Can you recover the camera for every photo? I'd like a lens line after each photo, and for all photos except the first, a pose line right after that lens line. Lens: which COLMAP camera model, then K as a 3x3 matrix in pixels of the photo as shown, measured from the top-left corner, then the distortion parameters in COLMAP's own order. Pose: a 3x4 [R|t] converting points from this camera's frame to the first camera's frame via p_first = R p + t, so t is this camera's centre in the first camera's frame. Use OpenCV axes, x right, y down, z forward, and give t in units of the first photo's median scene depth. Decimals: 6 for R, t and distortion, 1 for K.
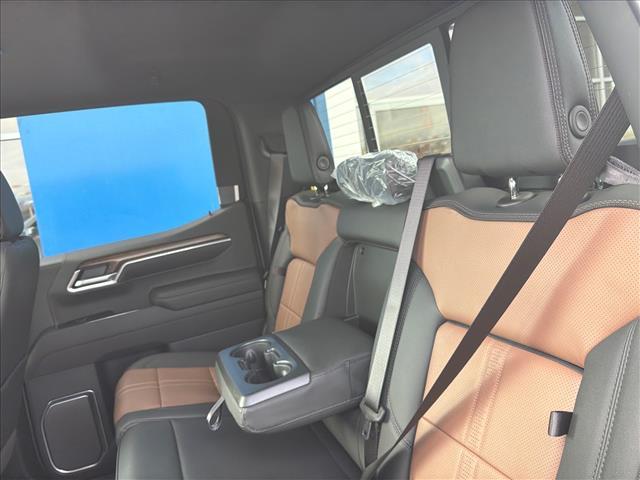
lens RADIAL K [[515.5, 0, 320.0], [0, 515.5, 240.0], [0, 0, 1]] dist [0.190925, -0.419177]
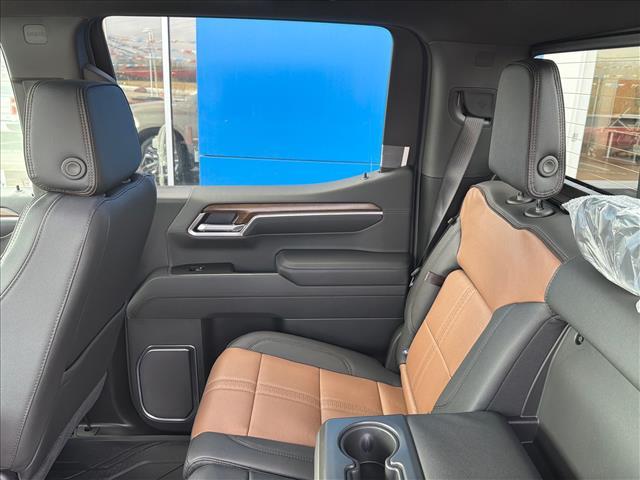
lens RADIAL K [[515.5, 0, 320.0], [0, 515.5, 240.0], [0, 0, 1]] dist [0.190925, -0.419177]
pose [[0.931697, 0.264869, -0.248566, -0.060112], [-0.213861, 0.953129, 0.214031, -0.118612], [0.293606, -0.146254, 0.944672, 0.245348]]
